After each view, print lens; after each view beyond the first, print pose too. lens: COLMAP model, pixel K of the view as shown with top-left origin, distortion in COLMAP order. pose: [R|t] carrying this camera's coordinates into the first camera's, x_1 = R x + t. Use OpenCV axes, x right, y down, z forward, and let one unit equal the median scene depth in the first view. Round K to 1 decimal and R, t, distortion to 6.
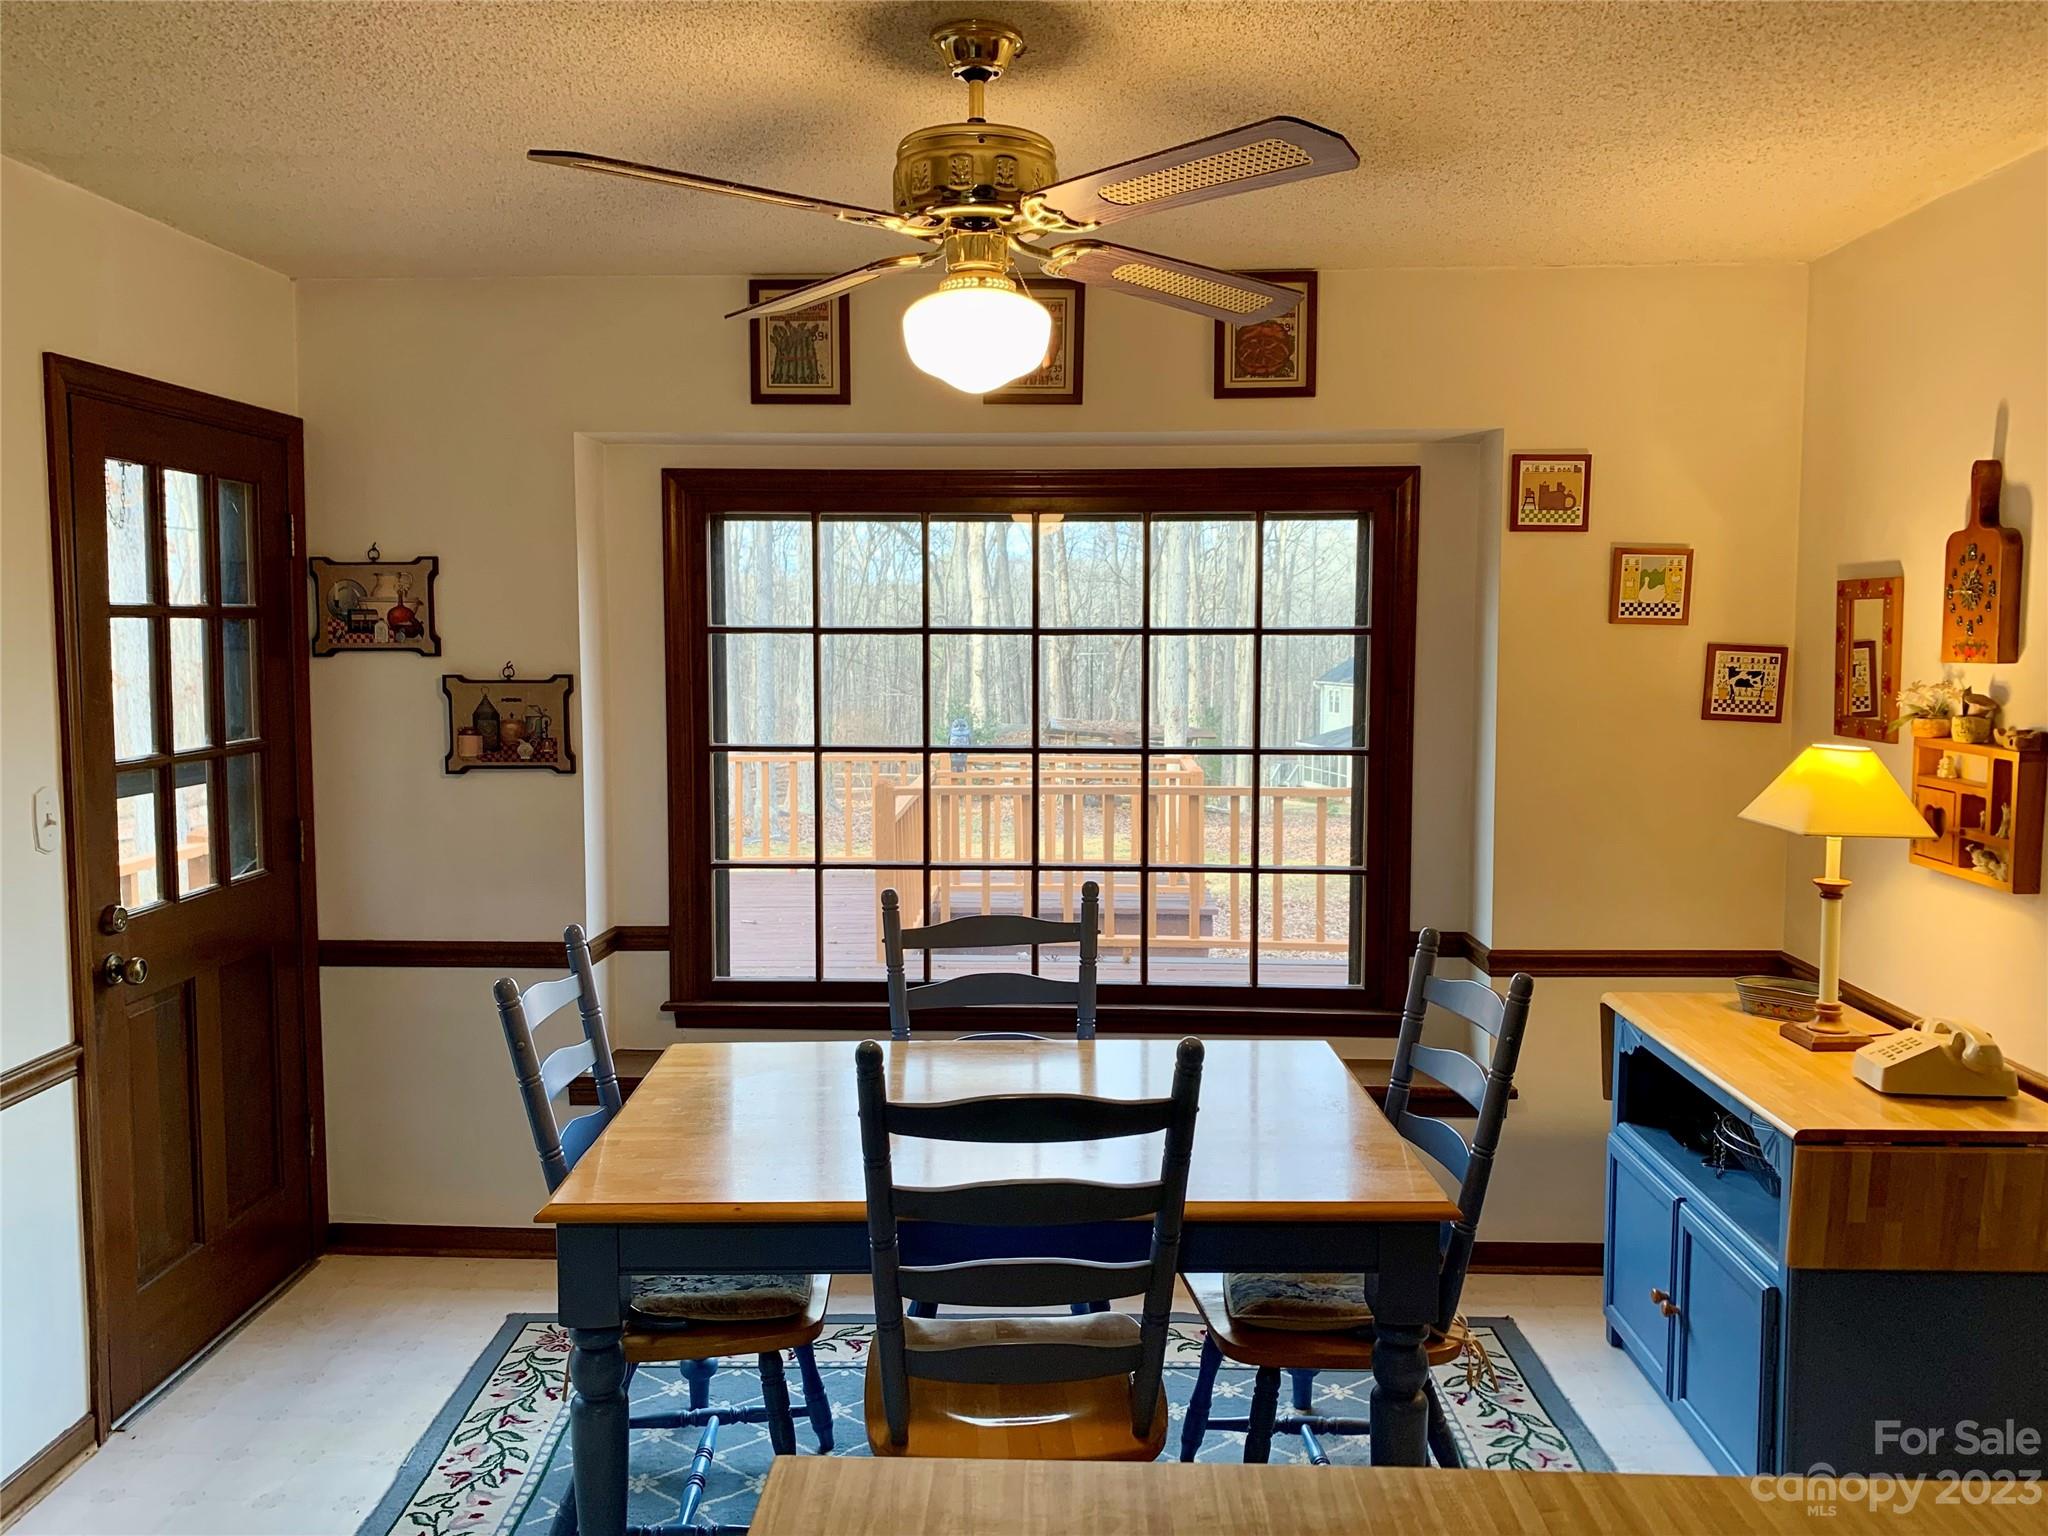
lens RADIAL K [[1546.7, 0, 995.3], [0, 1546.7, 779.5], [0, 0, 1]] dist [0.067432, -0.090772]
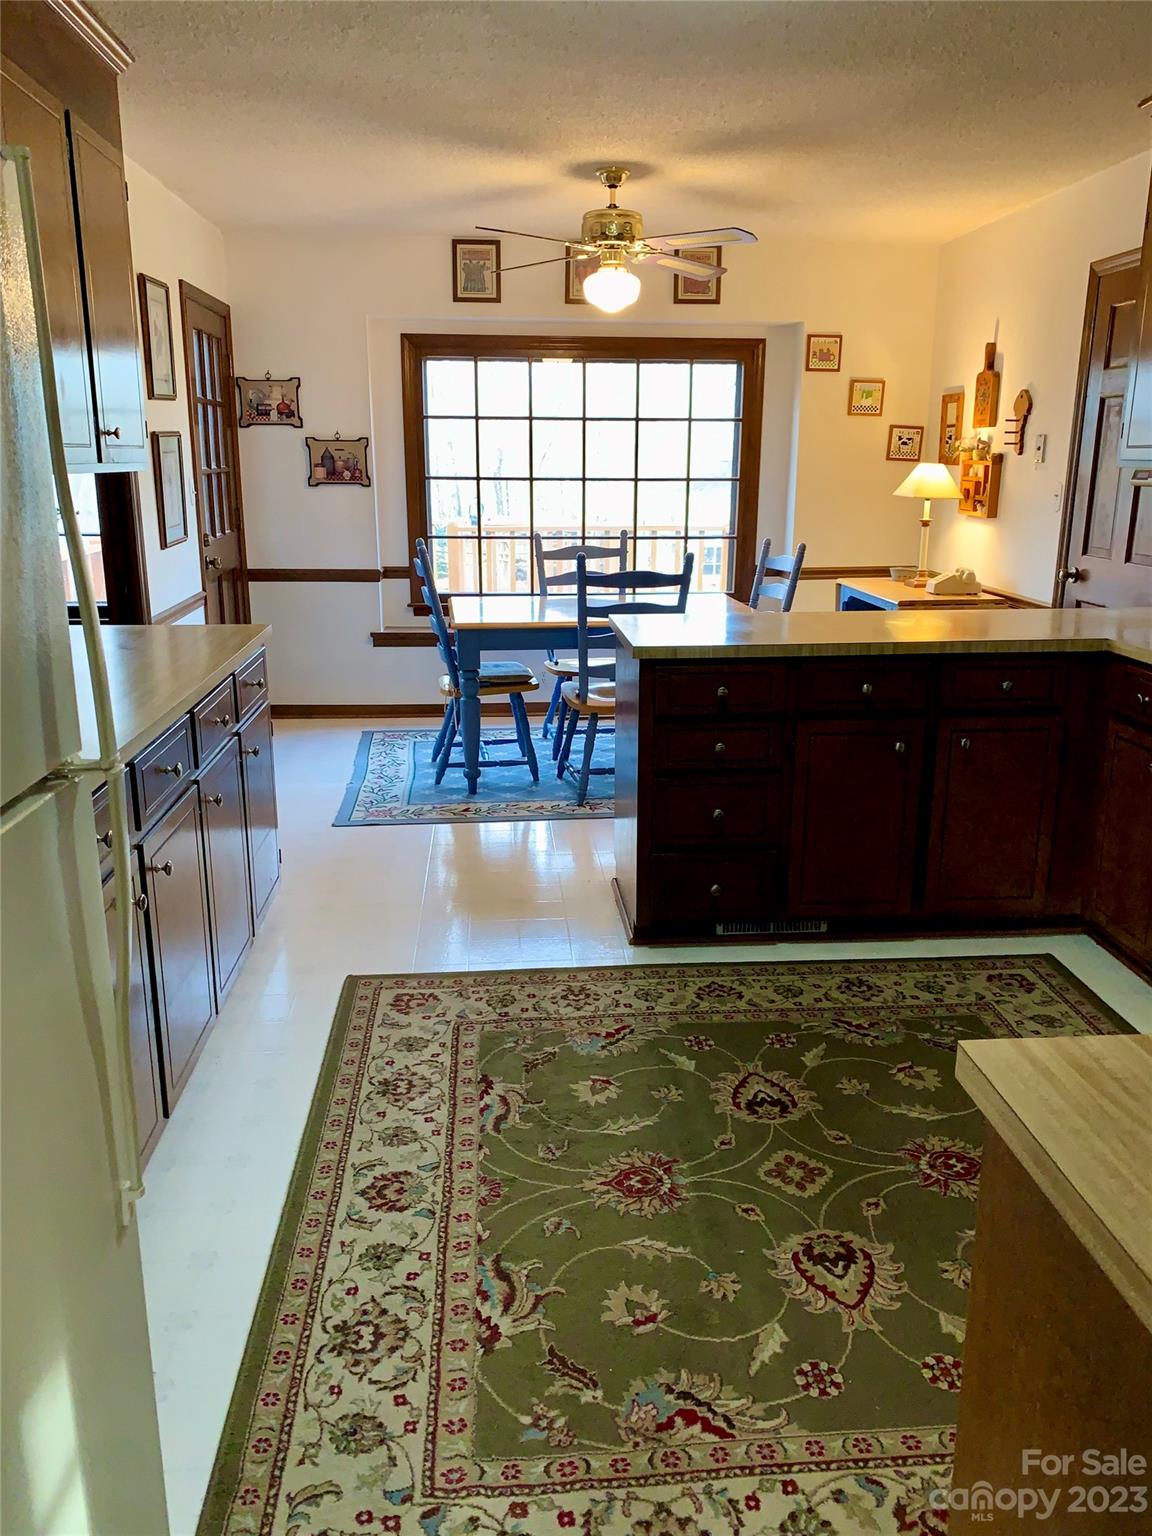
lens RADIAL K [[1154.2, 0, 576.0], [0, 1154.2, 768.0], [0, 0, 1]] dist [0.046786, -0.097303]
pose [[0.992708, -0.027451, 0.117381, -0.197073], [0.007457, 0.985846, 0.167485, 0.115058], [-0.120317, -0.165388, 0.978862, -0.648179]]
